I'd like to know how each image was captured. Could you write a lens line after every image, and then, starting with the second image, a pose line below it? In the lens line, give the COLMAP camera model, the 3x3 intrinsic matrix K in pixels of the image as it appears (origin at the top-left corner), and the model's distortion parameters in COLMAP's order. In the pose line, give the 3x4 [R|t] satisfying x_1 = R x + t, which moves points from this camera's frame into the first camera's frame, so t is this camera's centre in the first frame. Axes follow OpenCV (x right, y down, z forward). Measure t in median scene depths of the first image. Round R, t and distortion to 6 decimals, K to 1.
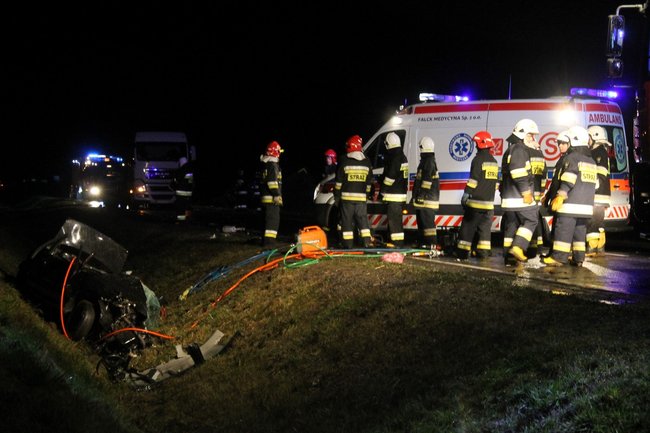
lens RADIAL K [[1685.9, 0, 325.1], [0, 1685.9, 215.9], [0, 0, 1]] dist [-0.073216, 0.000000]
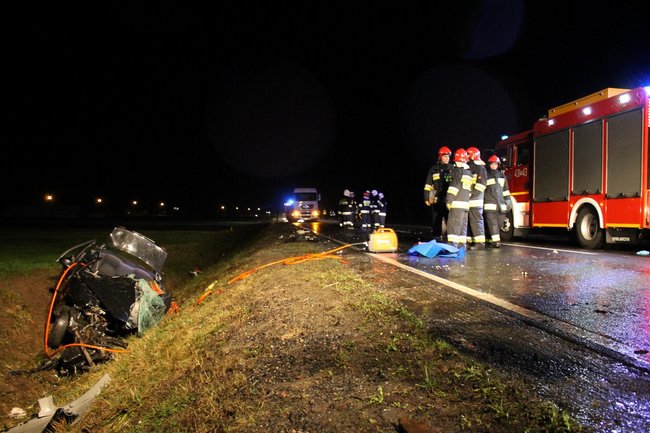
lens RADIAL K [[549.7, 0, 328.7], [0, 549.7, 215.5], [0, 0, 1]] dist [-0.046493, 0.047733]
pose [[0.992808, -0.013867, -0.118915, 0.043077], [0.011769, 0.999763, -0.018330, 0.001928], [0.119141, 0.016799, 0.992735, 0.511726]]
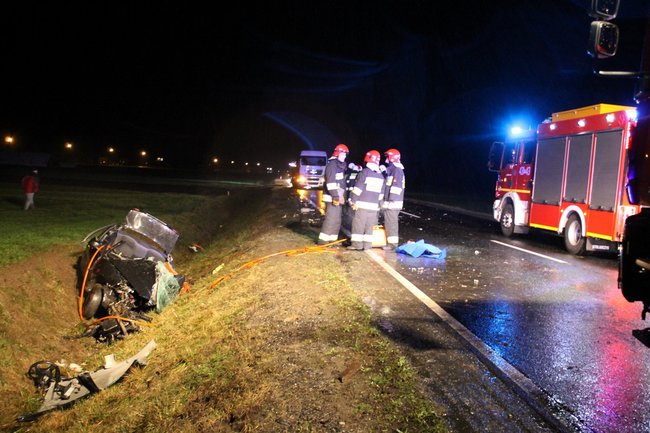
lens RADIAL K [[668.5, 0, 324.3], [0, 668.5, 217.5], [0, 0, 1]] dist [0.061028, 0.000000]
pose [[0.988727, 0.044878, -0.142849, 0.062384], [-0.038247, 0.998074, 0.048832, -0.019893], [0.144766, -0.042818, 0.988539, 0.410036]]
